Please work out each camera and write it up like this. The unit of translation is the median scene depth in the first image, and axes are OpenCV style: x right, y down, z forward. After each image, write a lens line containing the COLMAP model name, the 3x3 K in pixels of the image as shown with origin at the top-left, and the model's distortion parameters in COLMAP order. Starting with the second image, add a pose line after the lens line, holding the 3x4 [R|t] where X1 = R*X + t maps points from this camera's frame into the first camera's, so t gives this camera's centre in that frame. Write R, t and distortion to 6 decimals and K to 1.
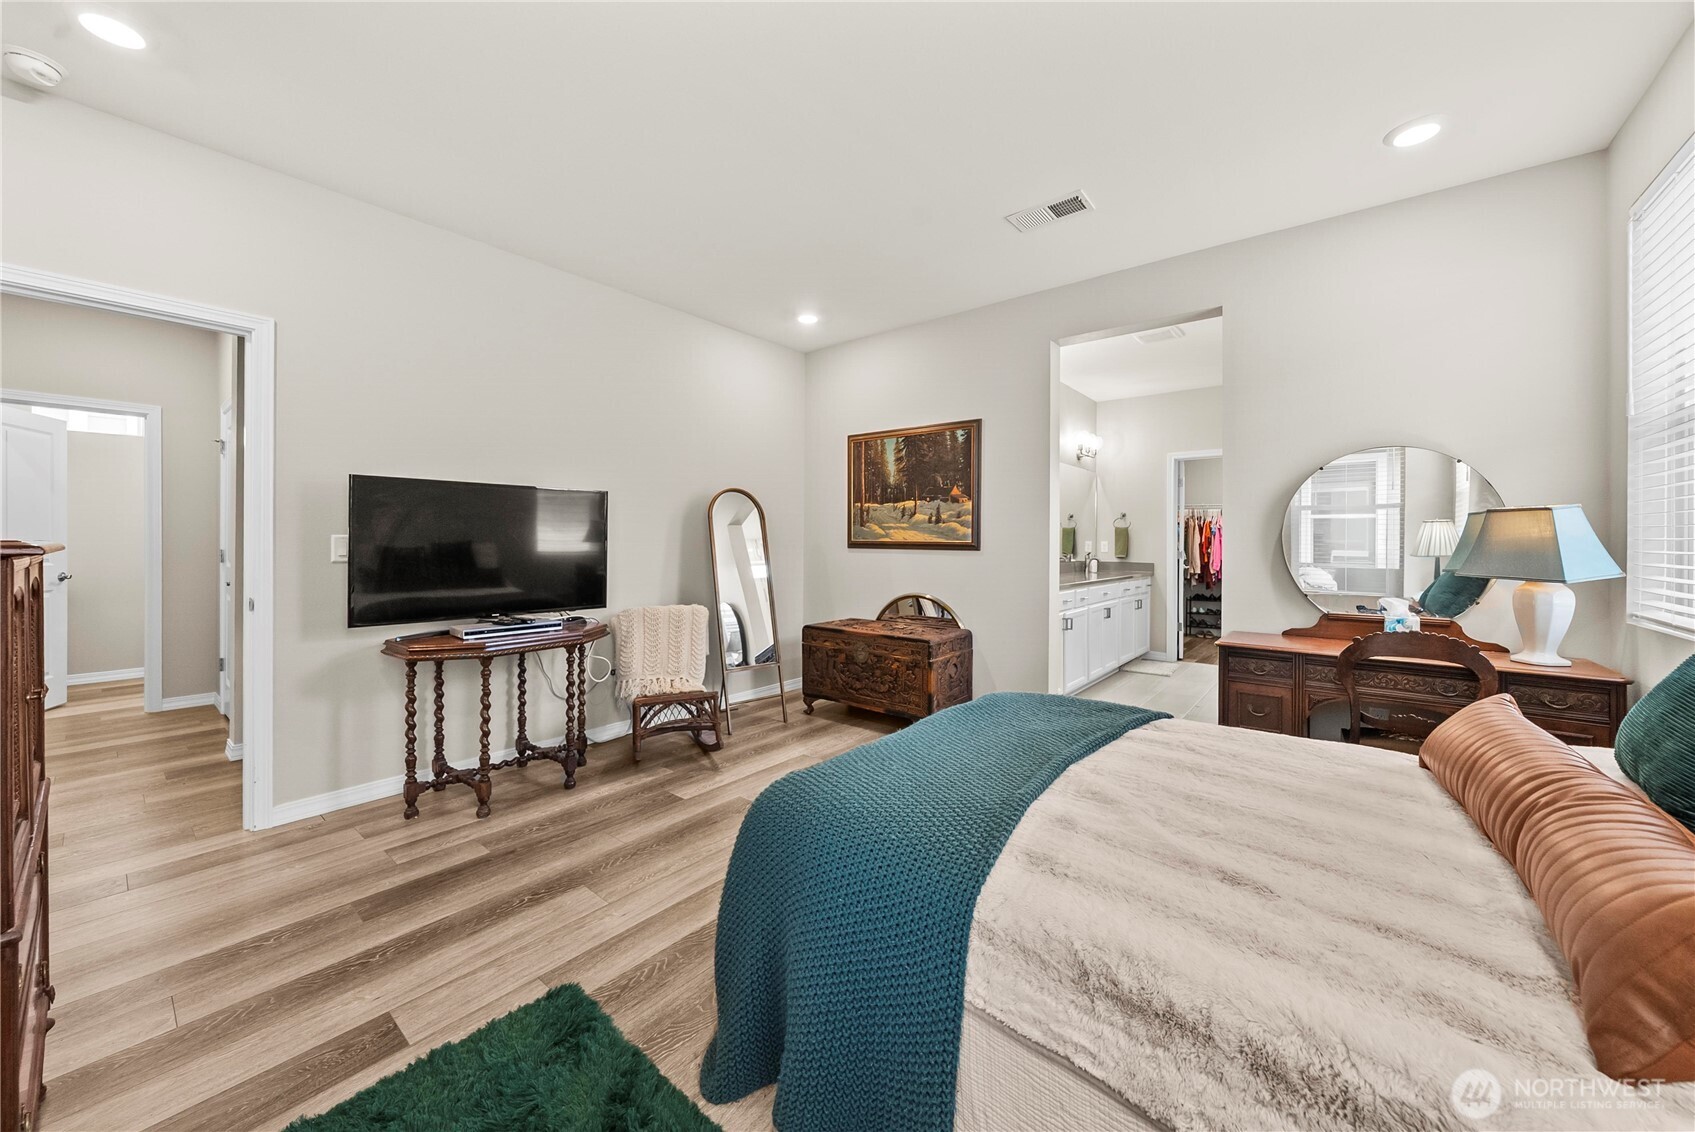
lens RADIAL K [[606.3, 0, 841.3], [0, 606.3, 553.6], [0, 0, 1]] dist [0.000281, 0.000005]
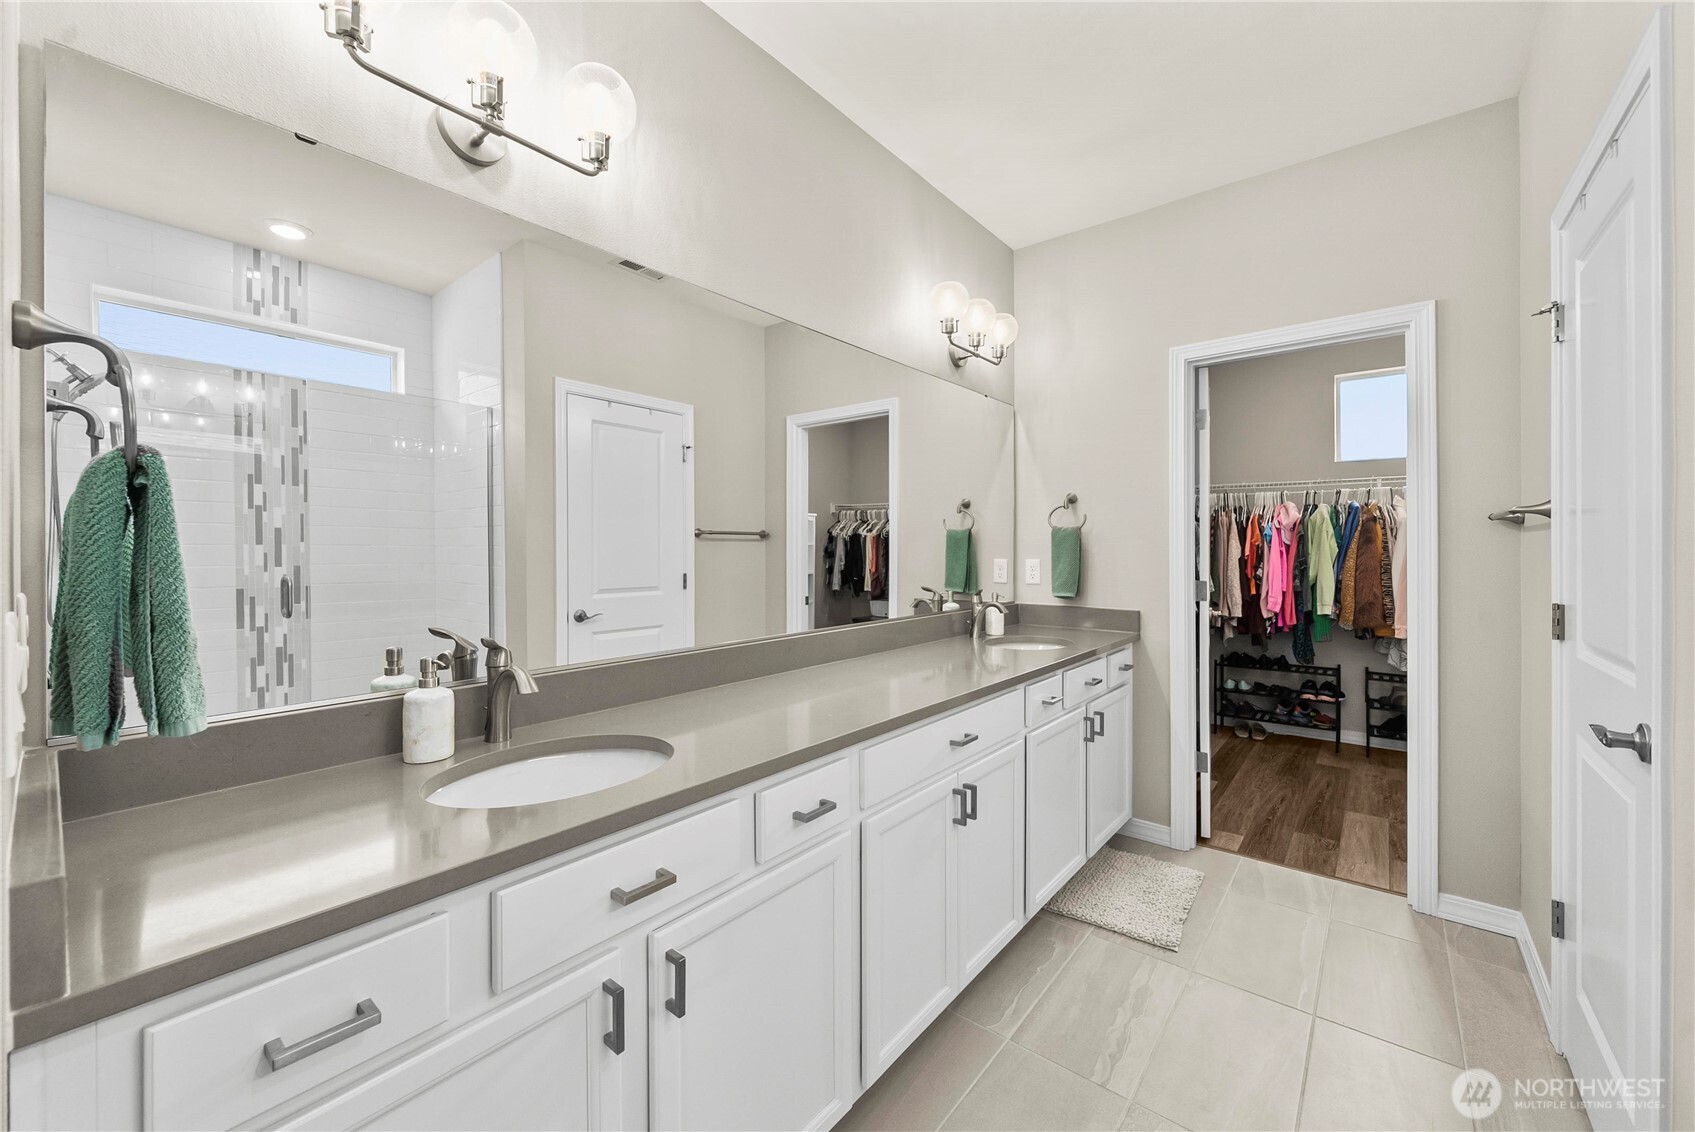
lens RADIAL K [[649.2, 0, 854.6], [0, 649.2, 557.1], [0, 0, 1]] dist [0.000677, 0.000010]
pose [[0.999849, -0.007770, 0.015572, 0.273255], [0.007793, 0.999969, -0.001422, -0.020804], [-0.015561, 0.001543, 0.999878, 0.485506]]
